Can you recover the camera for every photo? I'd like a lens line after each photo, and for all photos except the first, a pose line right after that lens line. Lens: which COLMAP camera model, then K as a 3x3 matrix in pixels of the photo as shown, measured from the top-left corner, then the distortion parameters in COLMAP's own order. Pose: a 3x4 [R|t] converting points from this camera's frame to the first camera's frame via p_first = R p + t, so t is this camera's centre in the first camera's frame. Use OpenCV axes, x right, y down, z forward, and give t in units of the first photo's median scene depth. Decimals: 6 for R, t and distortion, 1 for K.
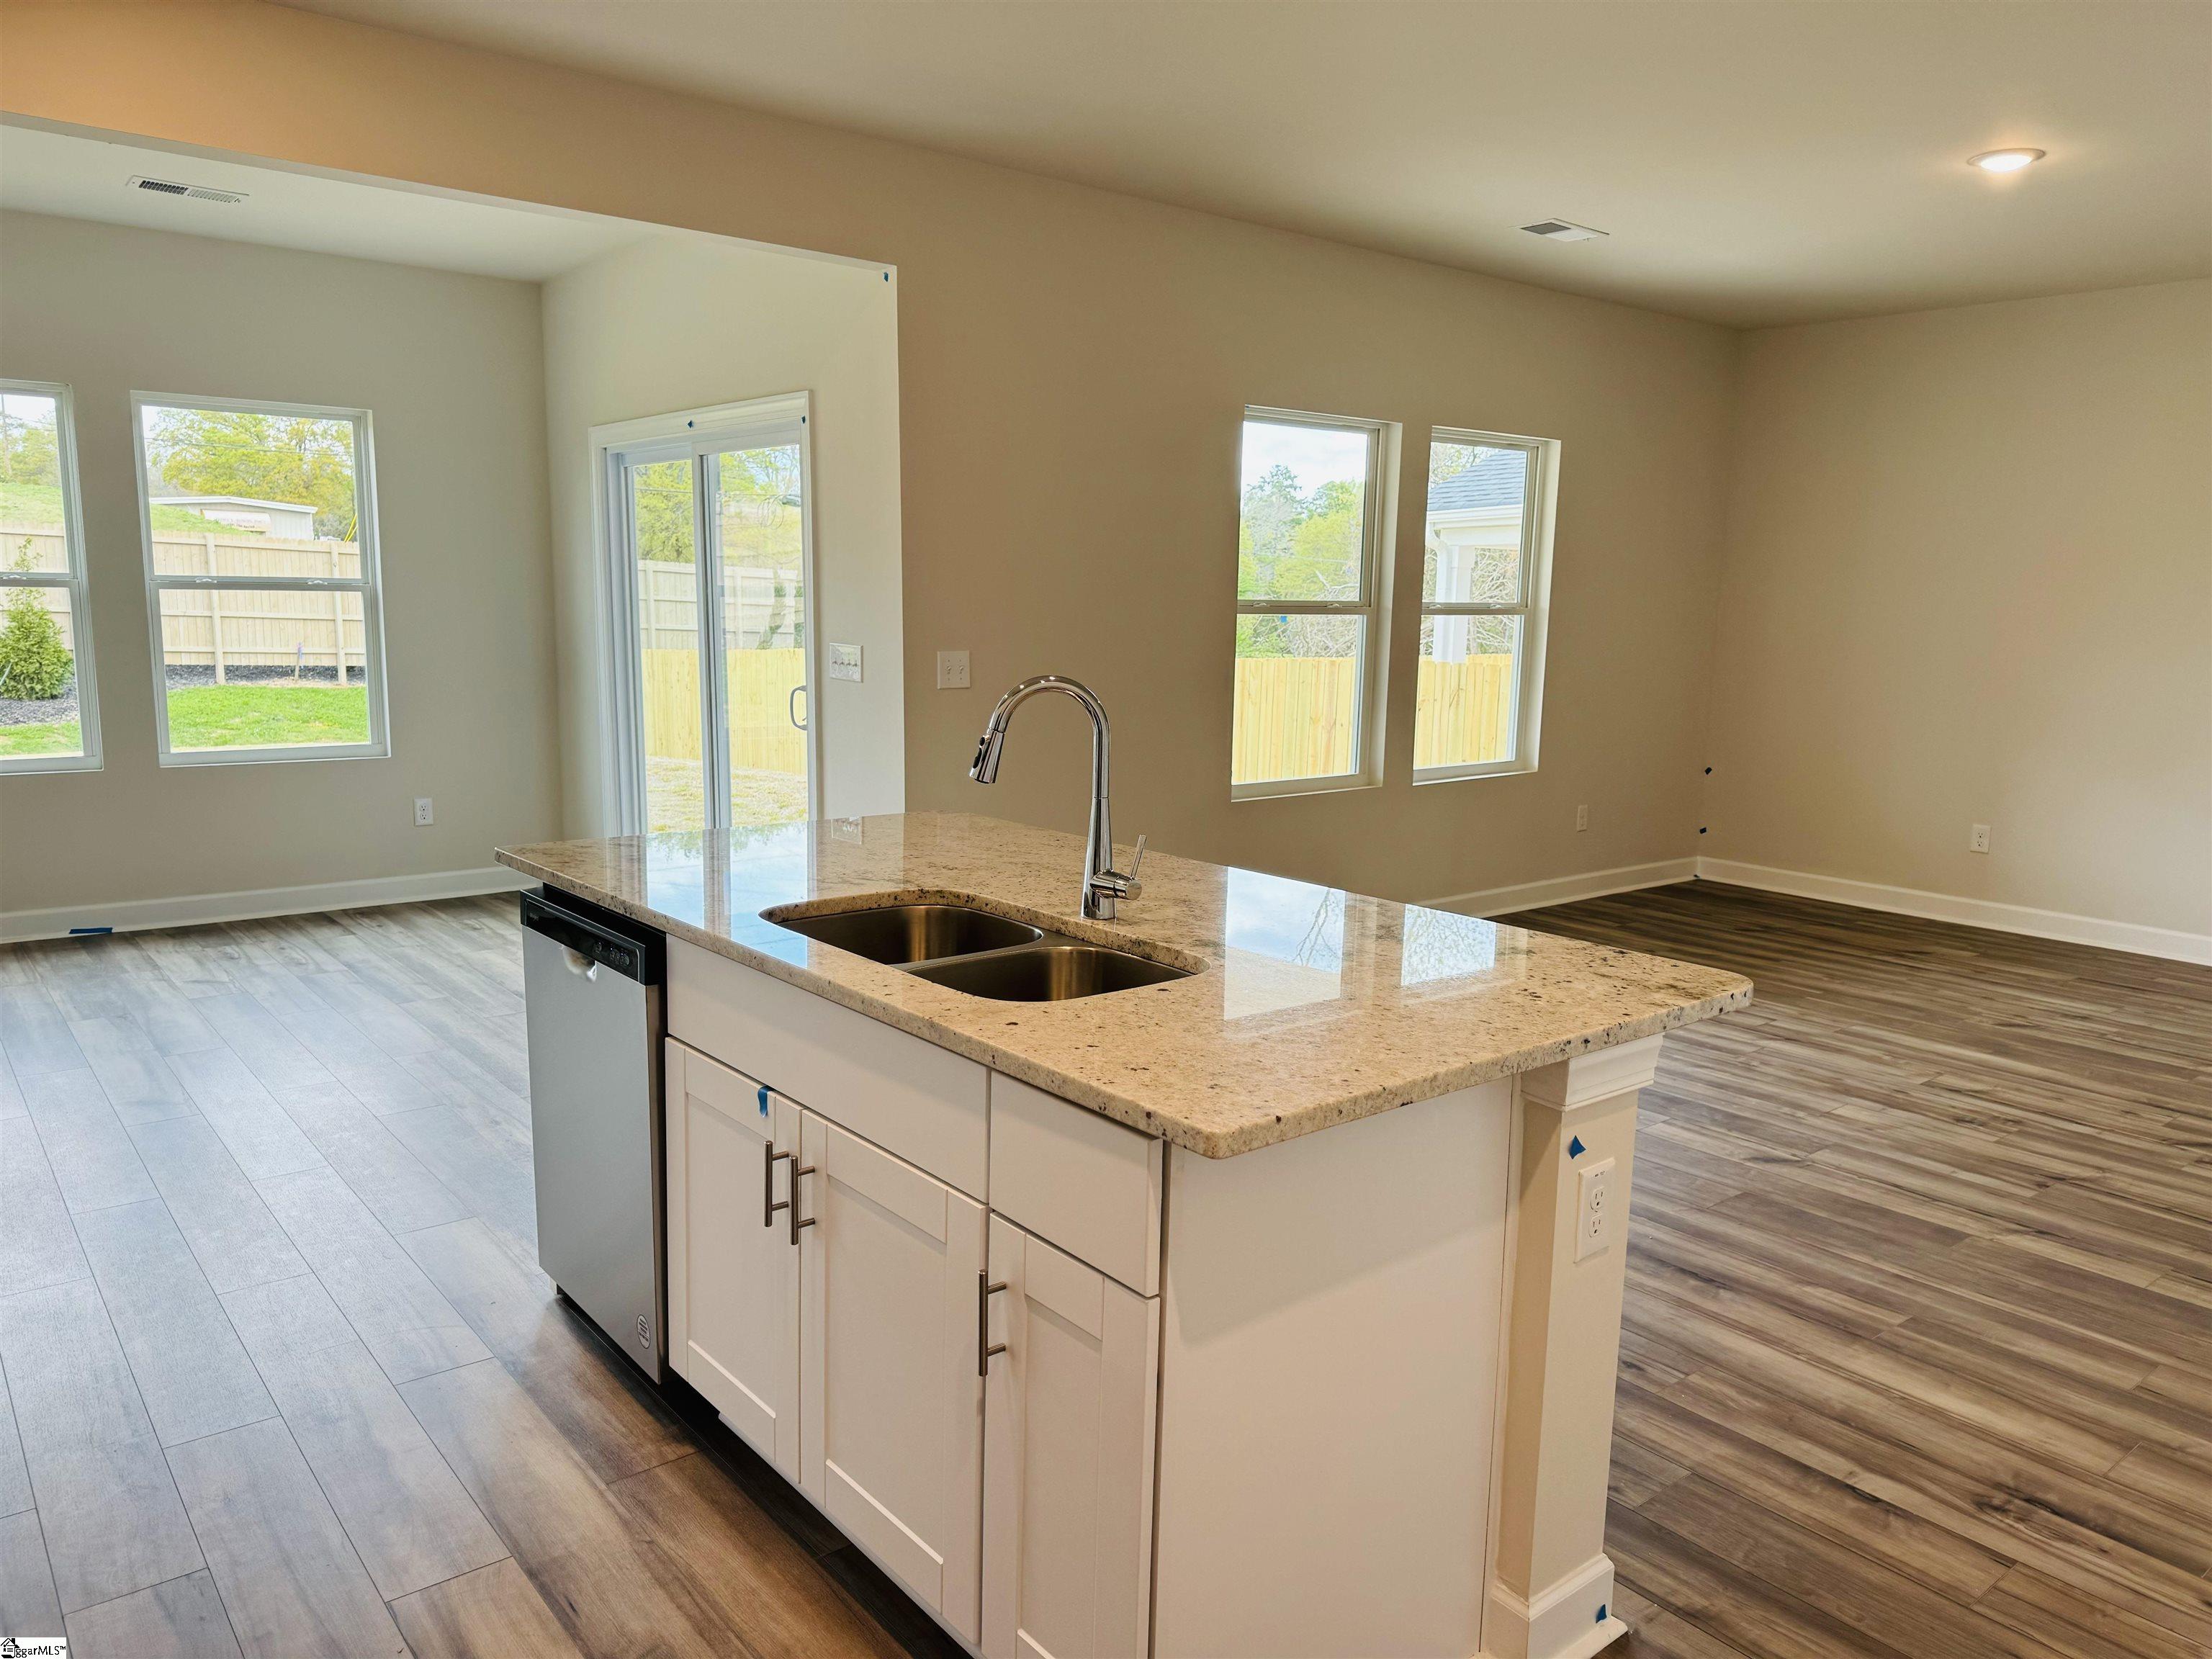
lens RADIAL K [[1544.1, 0, 1112.9], [0, 1544.1, 843.2], [0, 0, 1]] dist [0.063222, -0.071687]
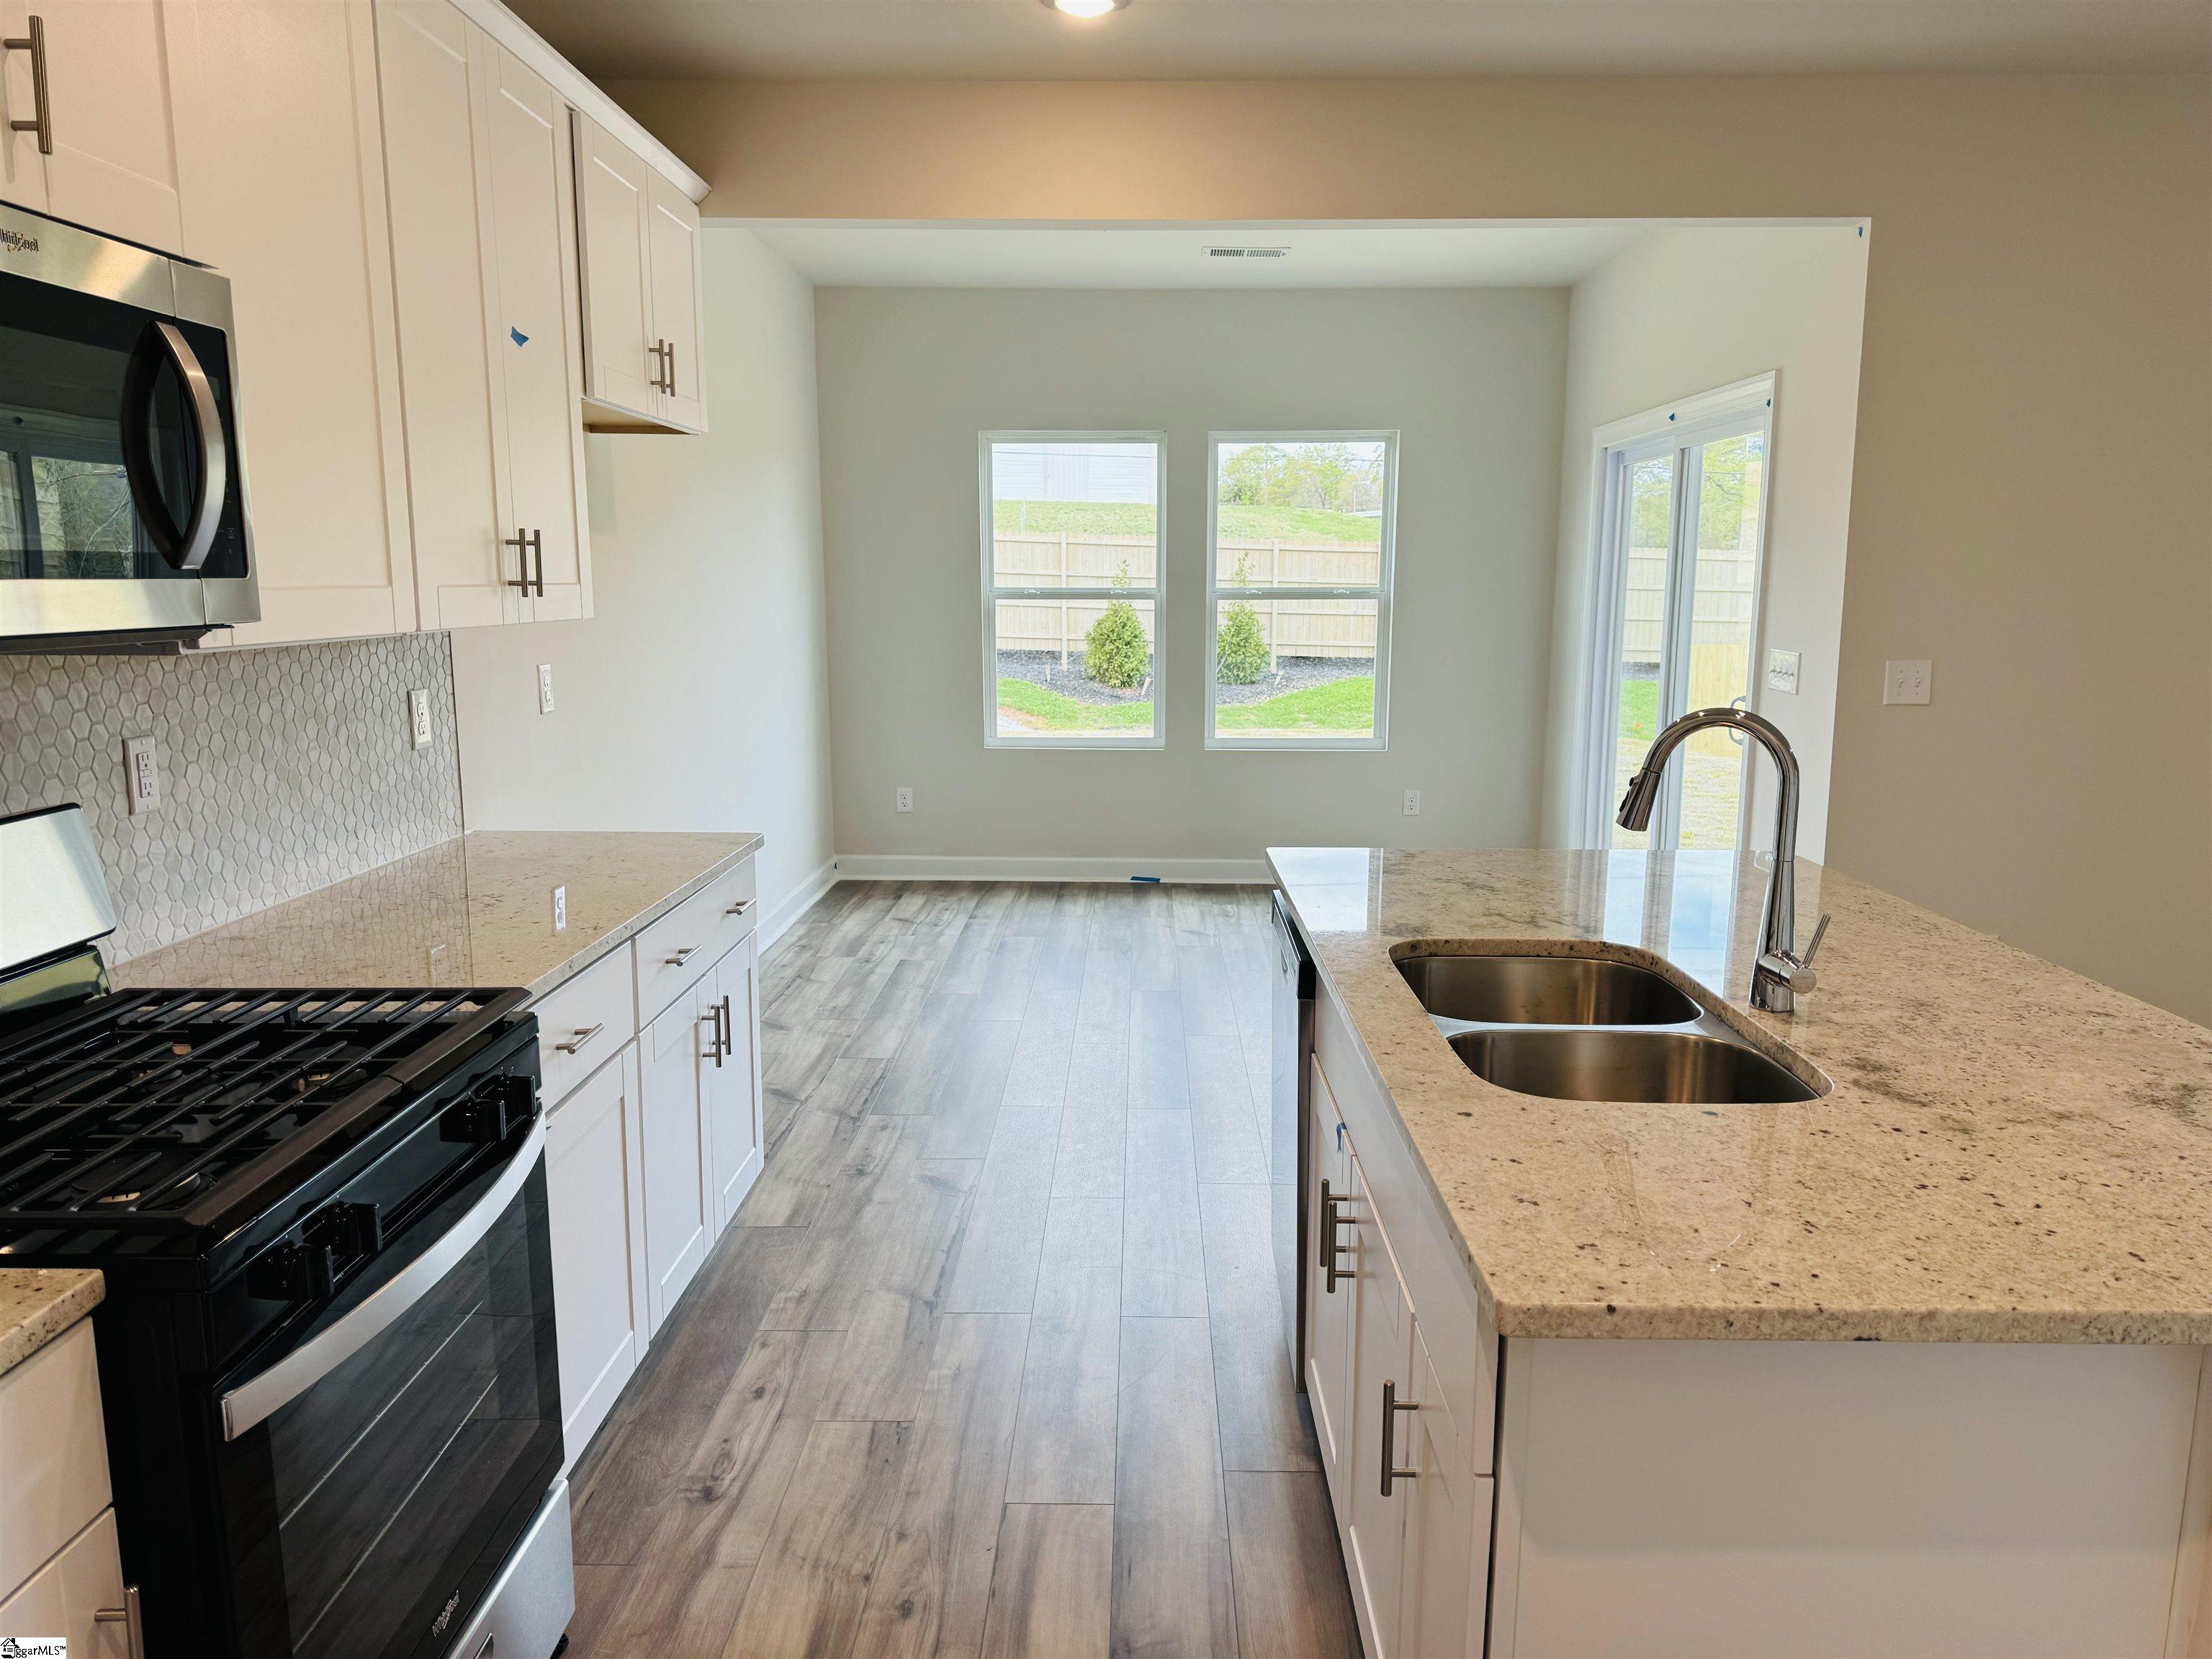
lens RADIAL K [[1544.1, 0, 1121.3], [0, 1544.1, 848.3], [0, 0, 1]] dist [0.063222, -0.071687]
pose [[0.764697, 0.095564, -0.637265, 0.142859], [-0.091033, 0.995045, 0.039981, -0.021621], [0.637928, 0.027439, 0.769607, 0.086176]]
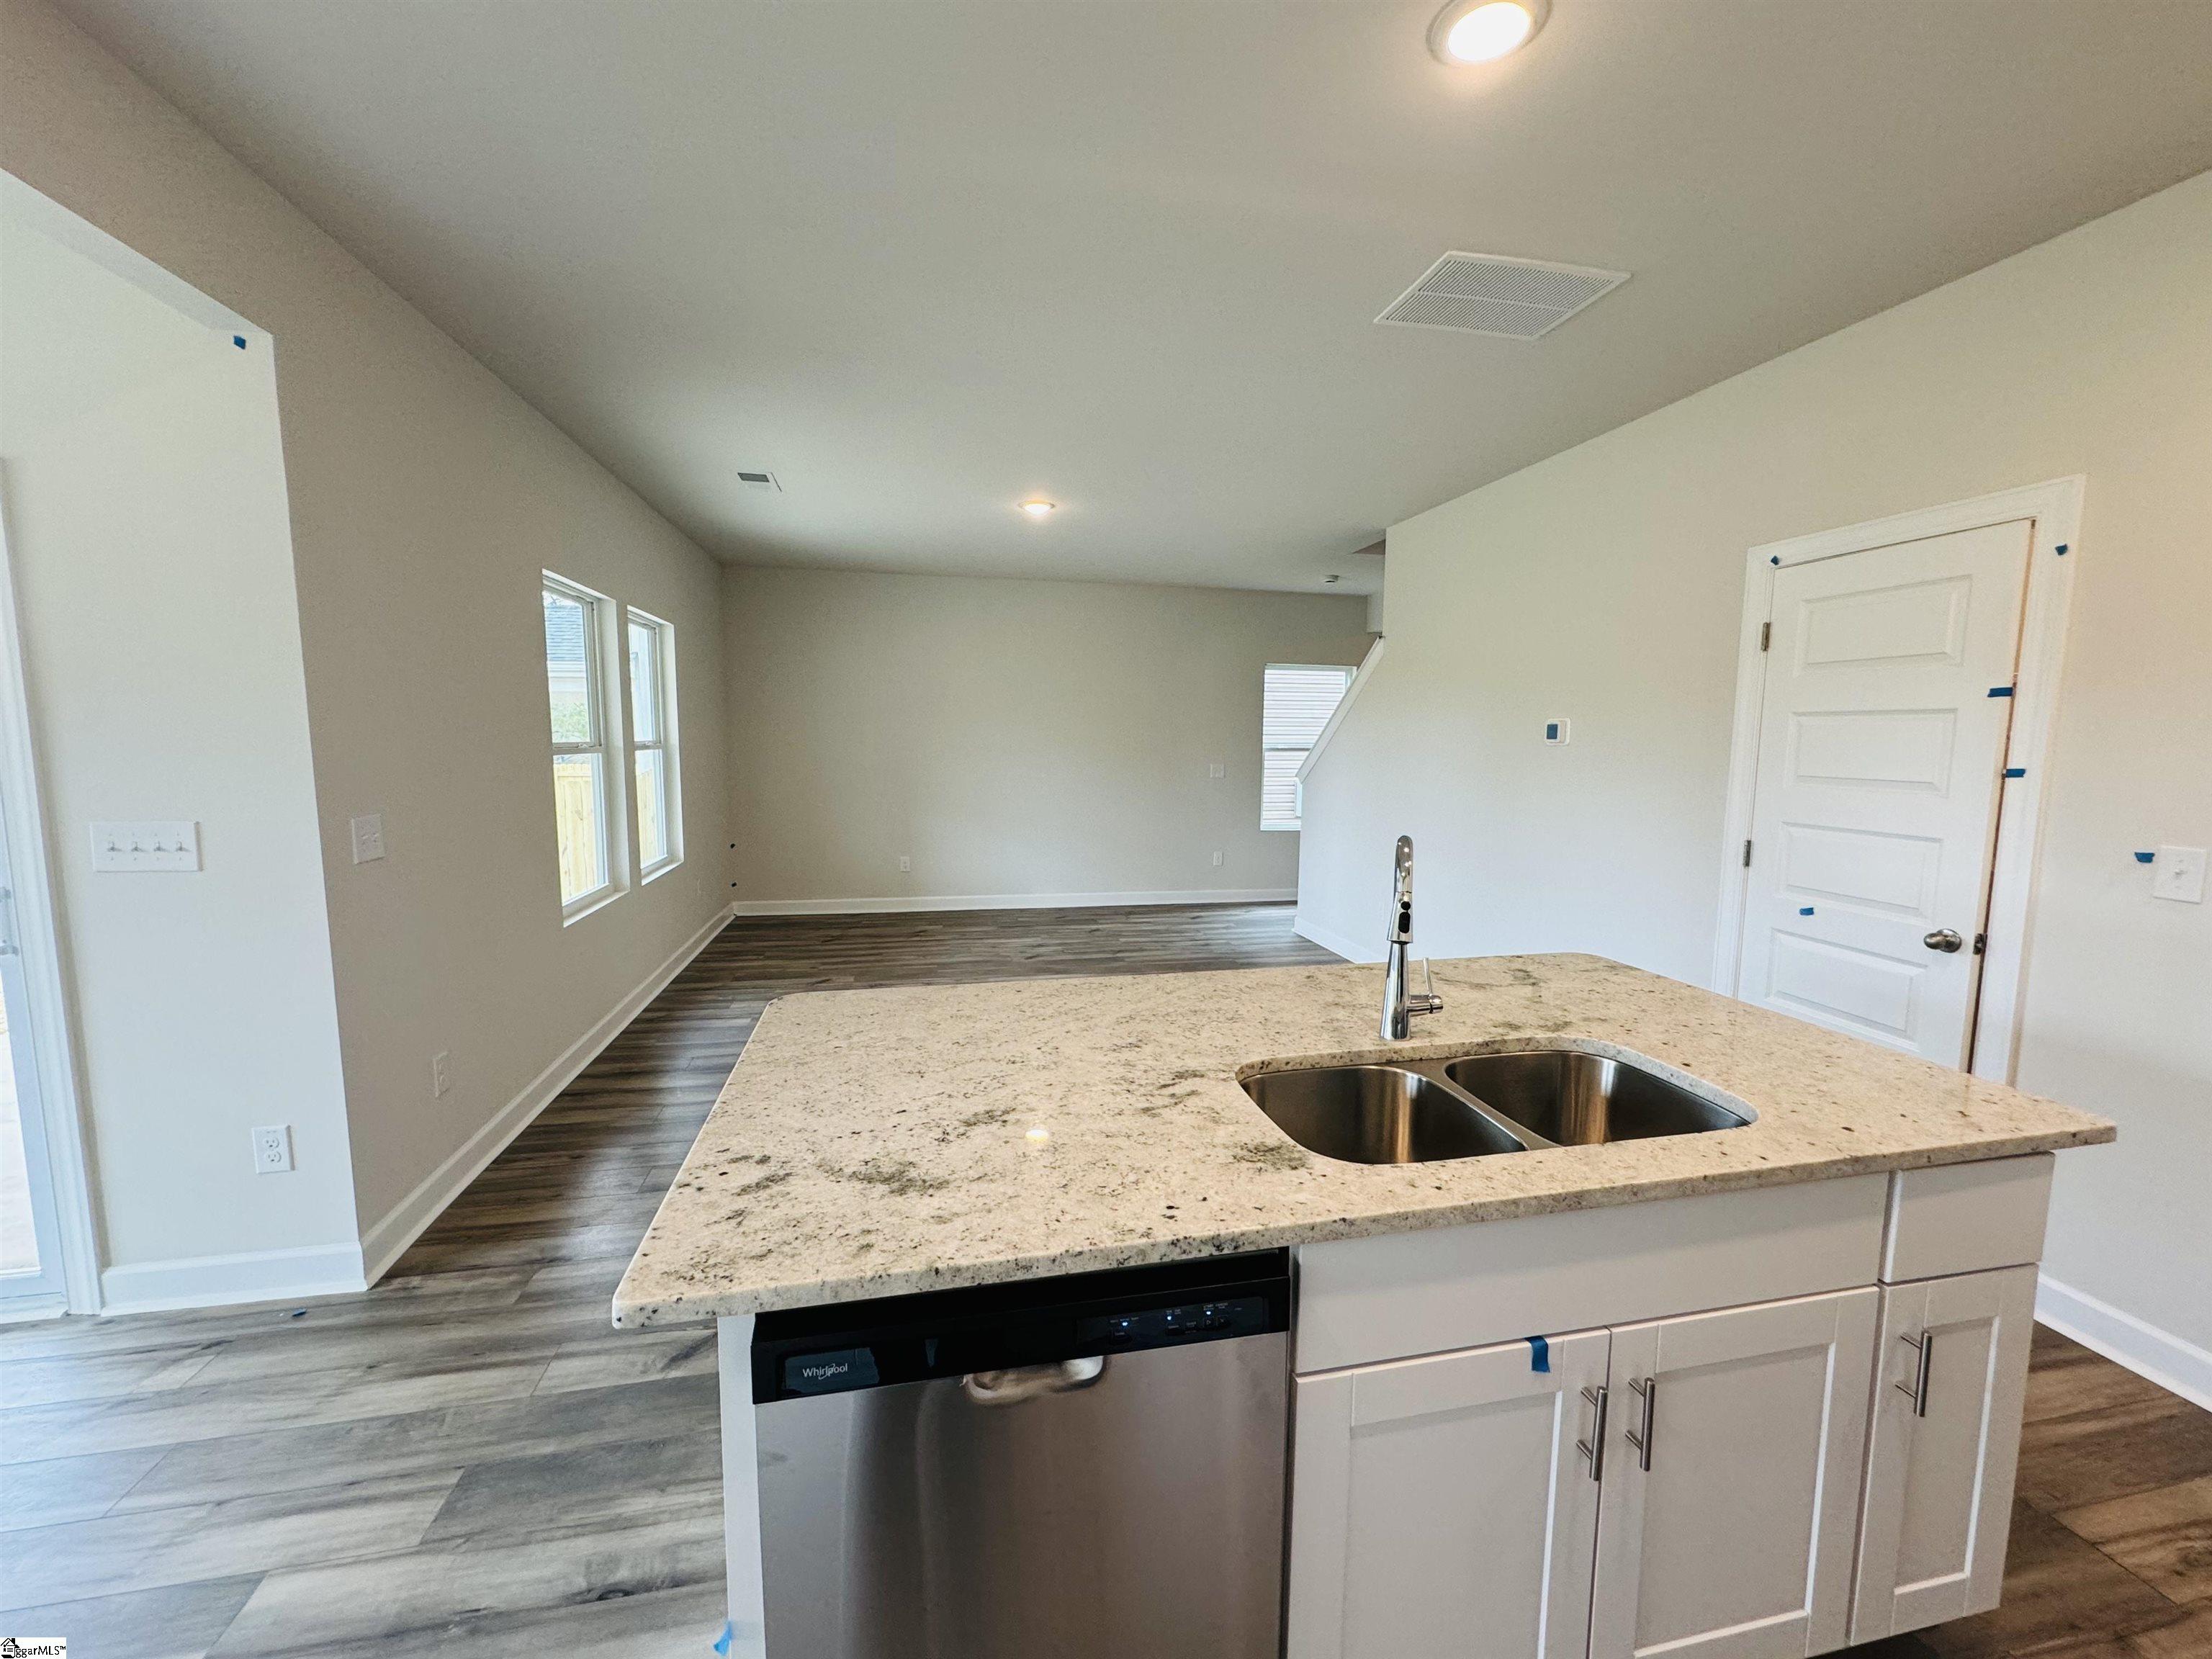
lens RADIAL K [[875.5, 0, 1104.1], [0, 875.5, 832.9], [0, 0, 1]] dist [0.000888, -0.000040]
pose [[0.461633, -0.114376, 0.879666, -0.394921], [0.142591, 0.988325, 0.053674, -0.100213], [-0.875536, 0.100655, 0.472553, 0.505907]]
